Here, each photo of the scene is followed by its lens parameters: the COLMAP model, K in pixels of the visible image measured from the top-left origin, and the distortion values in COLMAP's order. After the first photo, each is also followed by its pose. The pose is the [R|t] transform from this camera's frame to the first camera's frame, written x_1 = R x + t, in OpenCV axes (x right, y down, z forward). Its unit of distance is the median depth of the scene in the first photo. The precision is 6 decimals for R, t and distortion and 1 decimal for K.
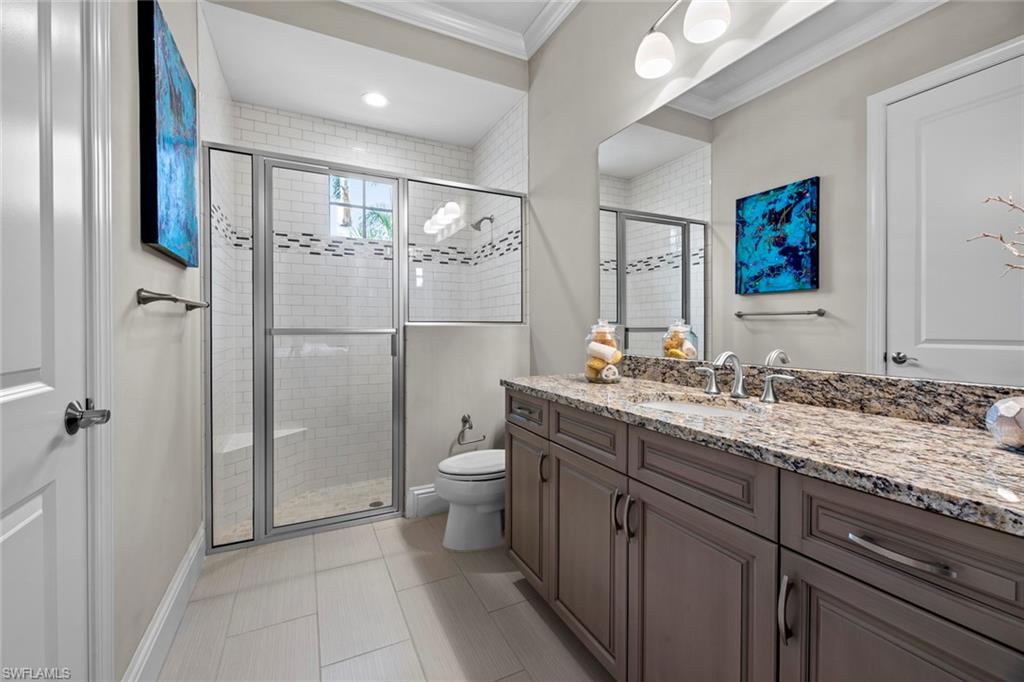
lens RADIAL K [[416.4, 0, 510.5], [0, 416.4, 335.9], [0, 0, 1]] dist [-0.005883, -0.000067]
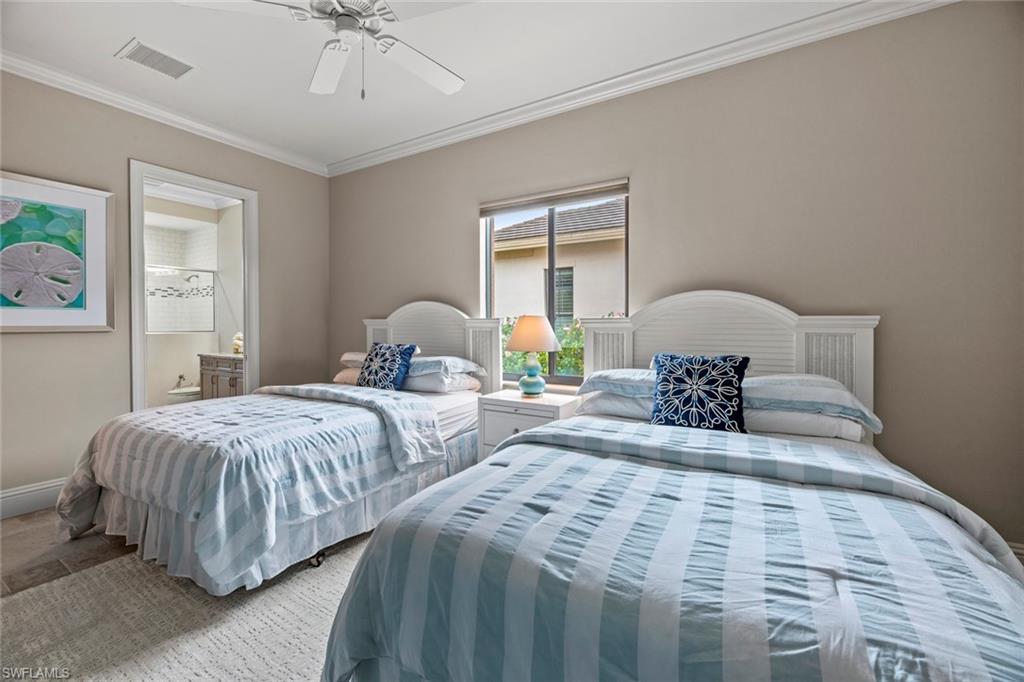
lens RADIAL K [[416.4, 0, 510.0], [0, 416.4, 332.5], [0, 0, 1]] dist [-0.005883, -0.000067]
pose [[0.840488, -0.004525, 0.541812, 0.157695], [0.007932, 0.999961, -0.003954, -0.006717], [-0.541773, 0.007621, 0.840490, -1.692882]]
